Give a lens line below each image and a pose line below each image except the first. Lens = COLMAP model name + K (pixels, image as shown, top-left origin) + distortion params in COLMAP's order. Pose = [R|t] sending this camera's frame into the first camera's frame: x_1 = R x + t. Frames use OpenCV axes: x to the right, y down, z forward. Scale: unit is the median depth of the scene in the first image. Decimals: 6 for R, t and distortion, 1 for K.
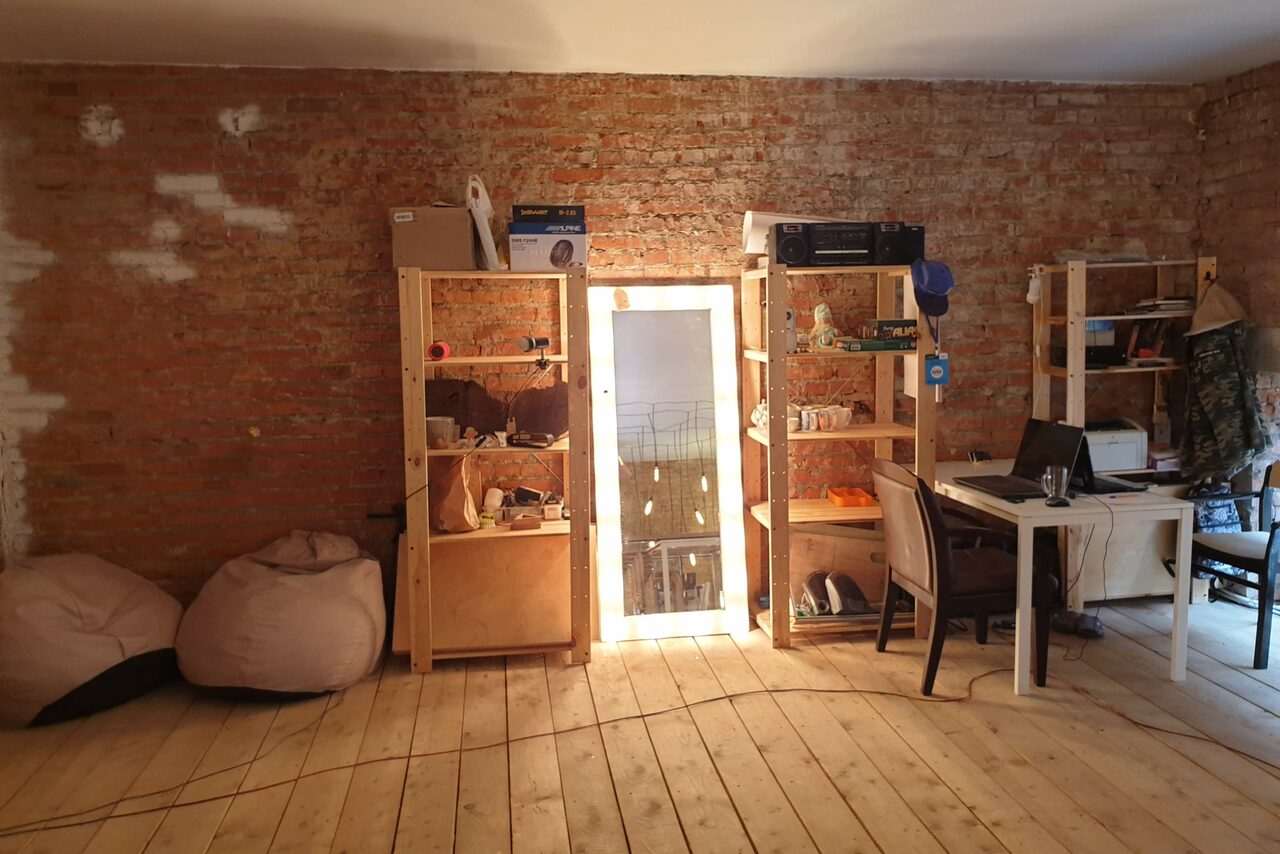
lens RADIAL K [[968.6, 0, 640.6], [0, 968.6, 453.8], [0, 0, 1]] dist [-0.016286, -0.005948]
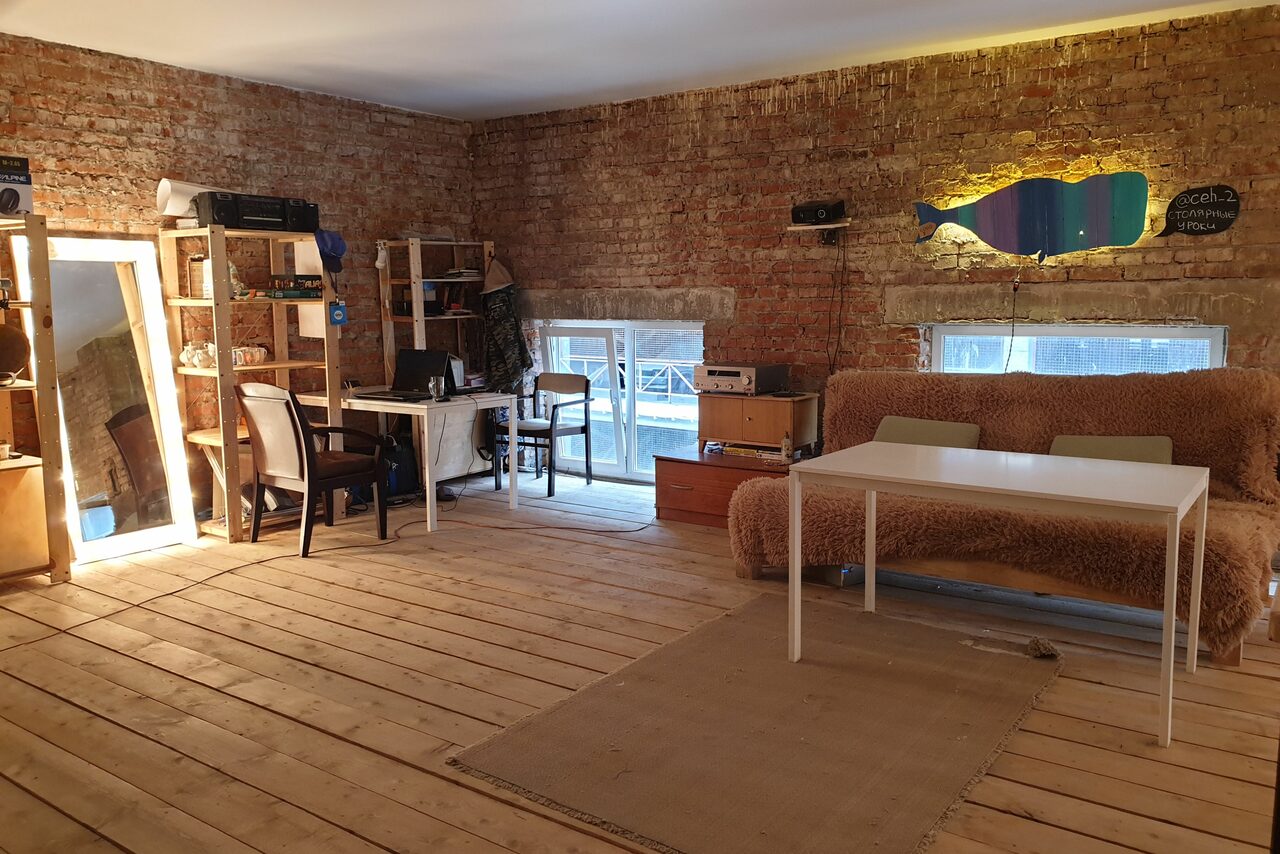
lens RADIAL K [[1009.8, 0, 640.0], [0, 1009.8, 427.0], [0, 0, 1]] dist [0.009874, -0.001843]
pose [[0.699663, -0.072371, 0.710798, -0.369699], [0.088647, 0.995963, 0.014147, 0.078638], [-0.708952, 0.053112, 0.703254, -0.241973]]
